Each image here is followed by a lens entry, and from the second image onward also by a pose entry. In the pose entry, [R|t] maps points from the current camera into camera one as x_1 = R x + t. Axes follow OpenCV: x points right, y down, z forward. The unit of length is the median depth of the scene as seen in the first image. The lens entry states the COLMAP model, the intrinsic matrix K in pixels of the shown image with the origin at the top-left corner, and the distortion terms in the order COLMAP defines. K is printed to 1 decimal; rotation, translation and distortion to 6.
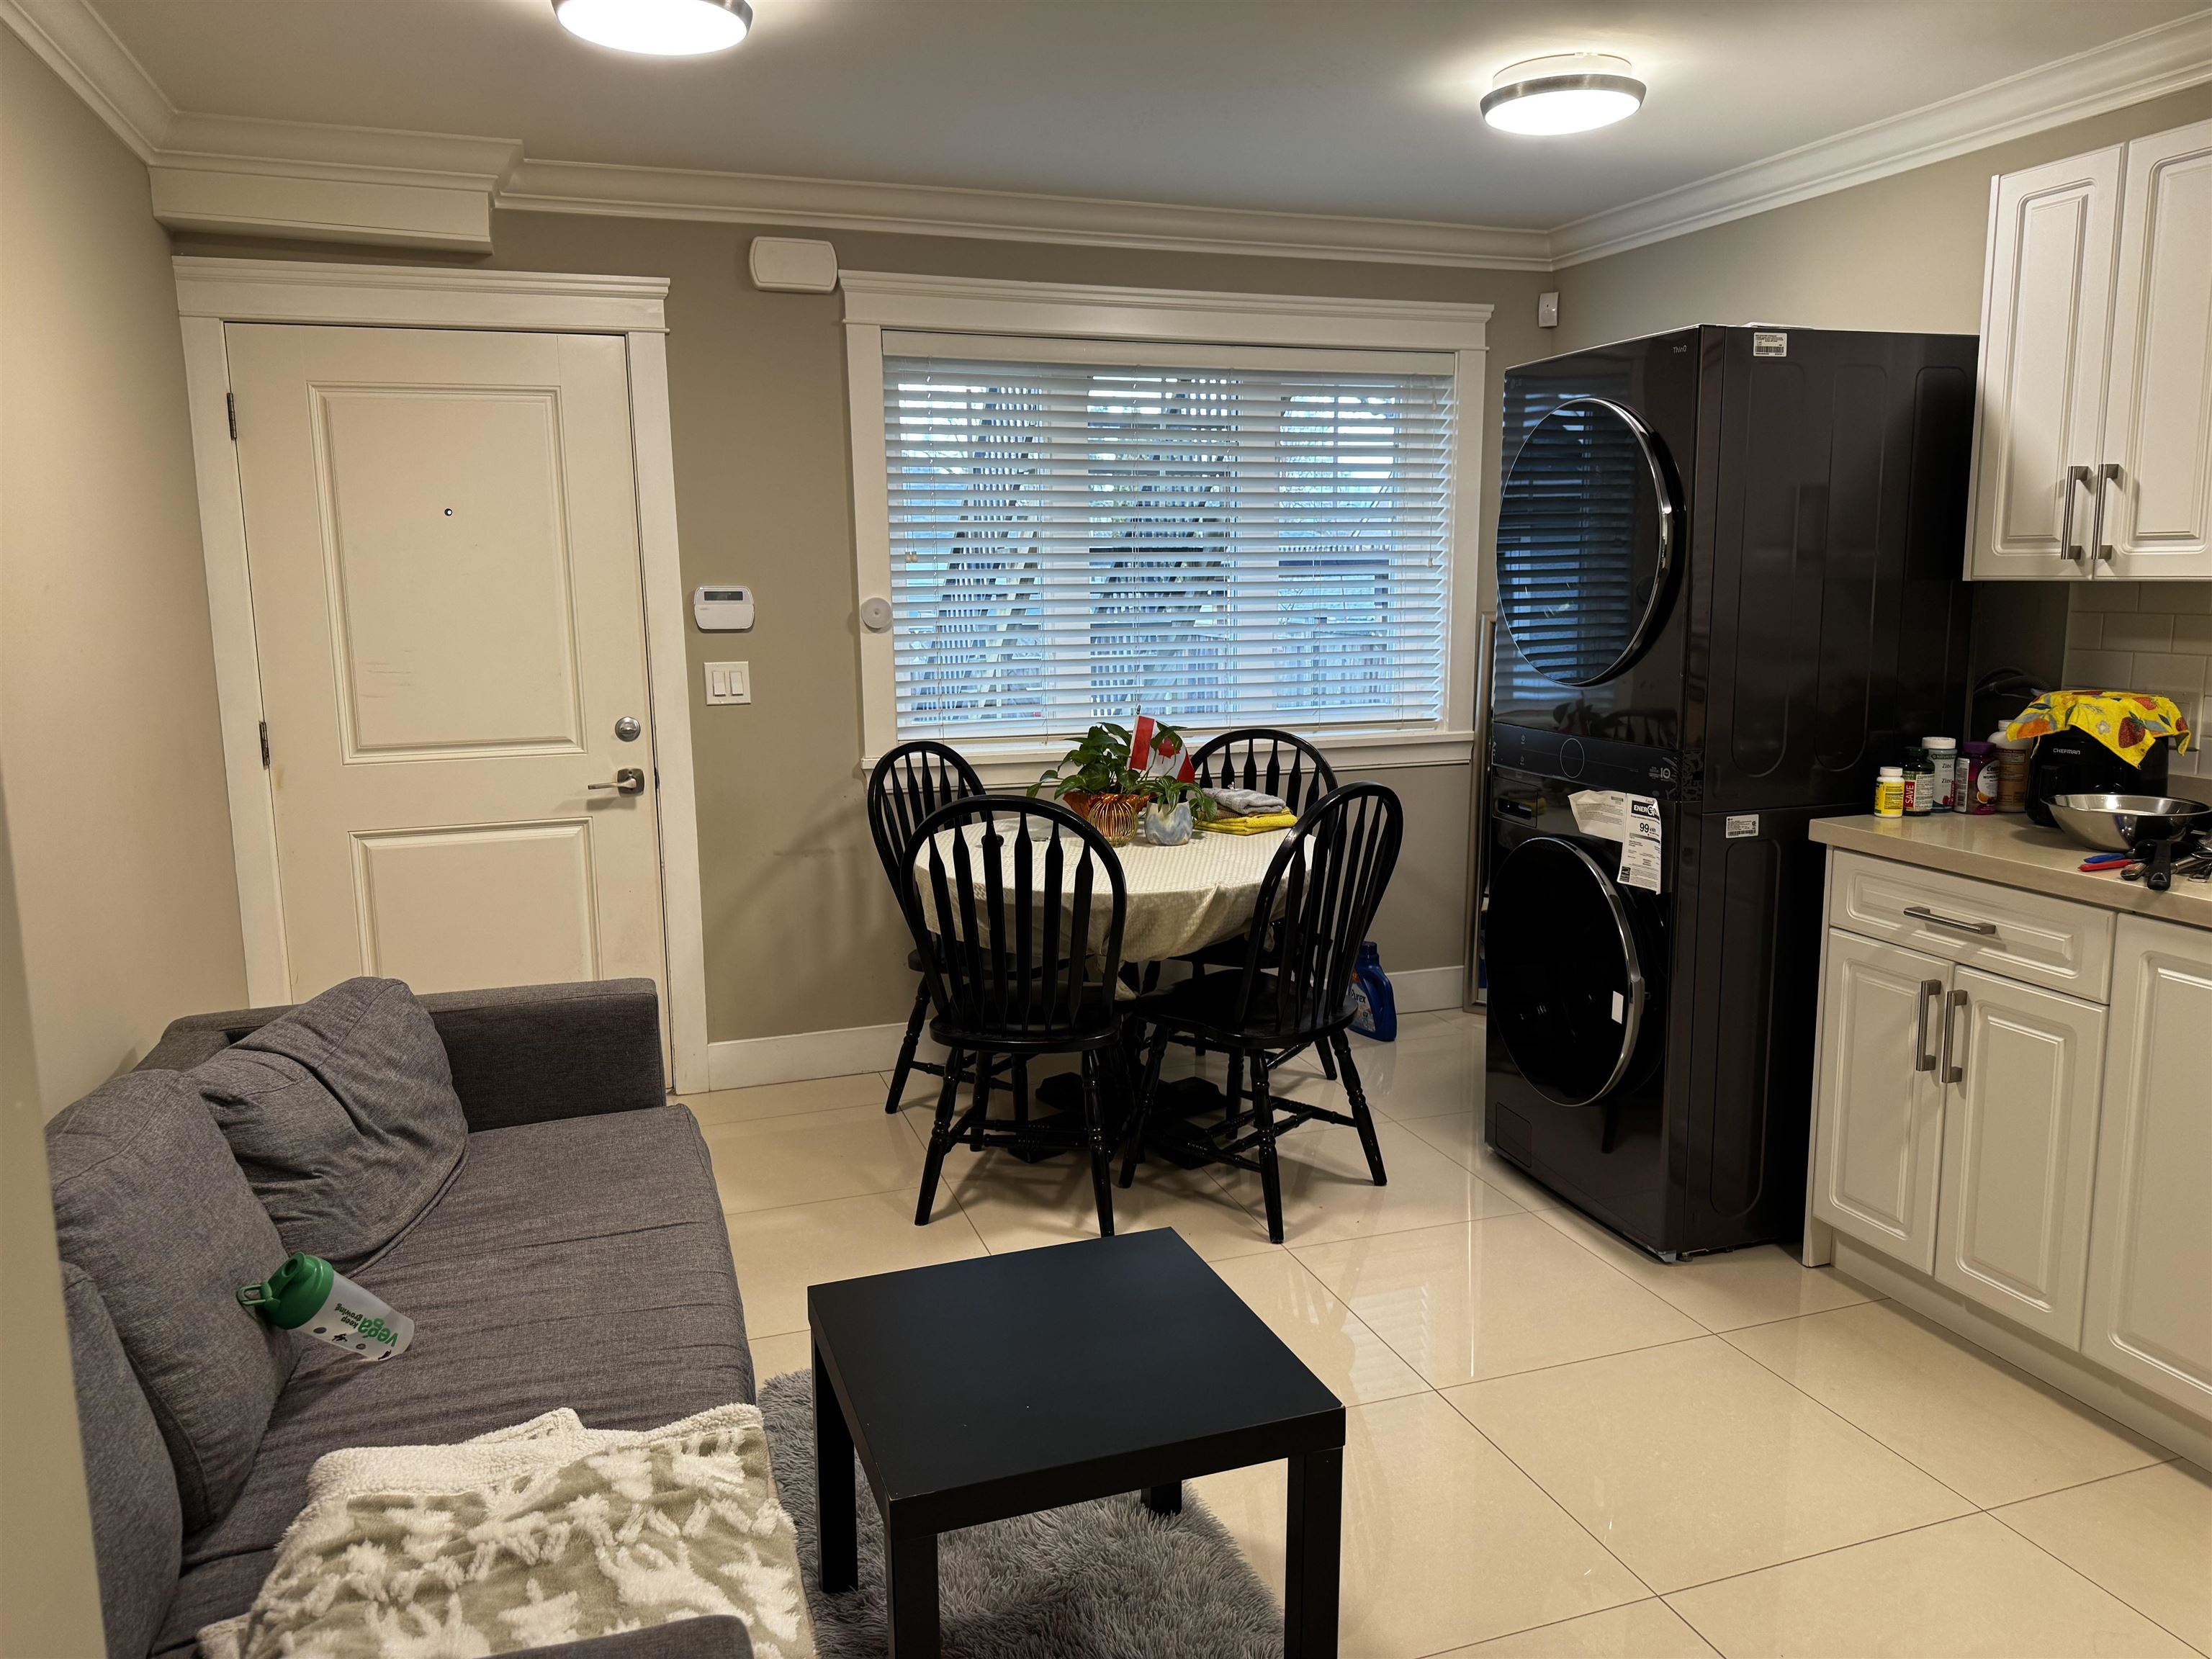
lens RADIAL K [[1570.0, 0, 1104.0], [0, 1570.0, 816.9], [0, 0, 1]] dist [0.006980, 0.000888]
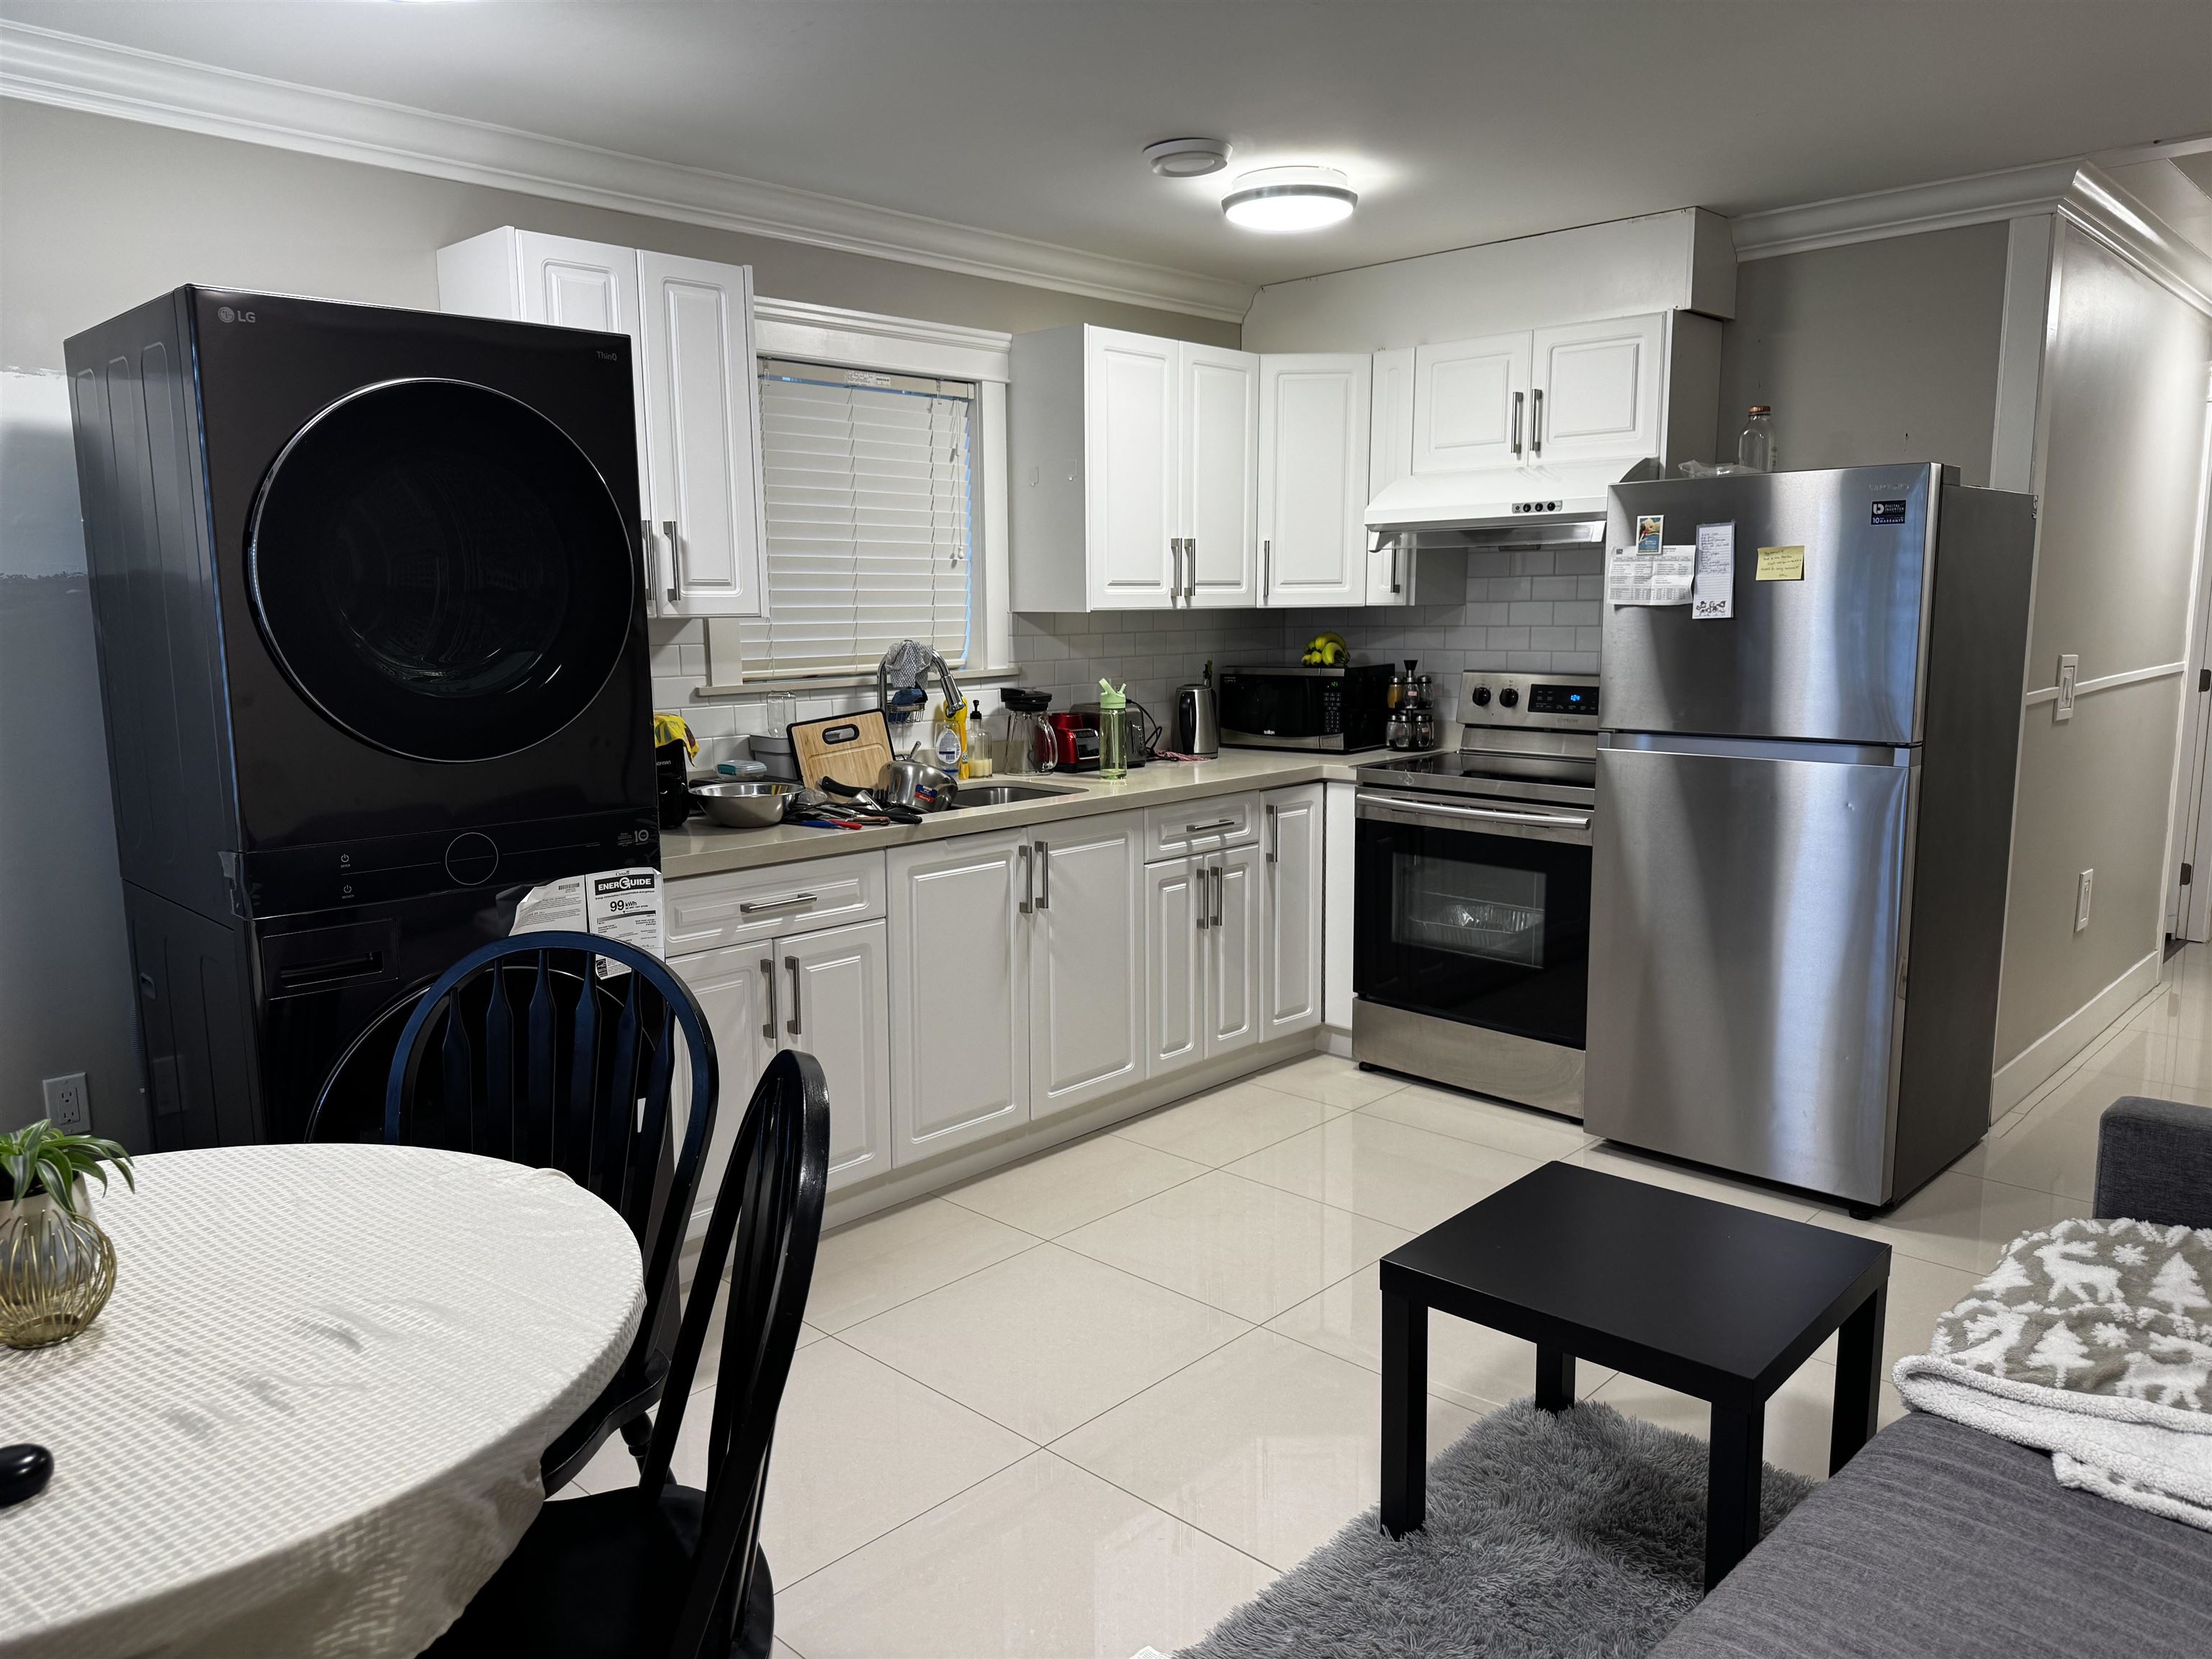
lens RADIAL K [[1570.0, 0, 1103.5], [0, 1570.0, 838.6], [0, 0, 1]] dist [0.006980, 0.000888]
pose [[-0.459342, -0.118701, 0.880292, -0.617305], [0.158389, 0.964203, 0.212664, -0.195792], [-0.874024, 0.237114, -0.424098, 1.287642]]
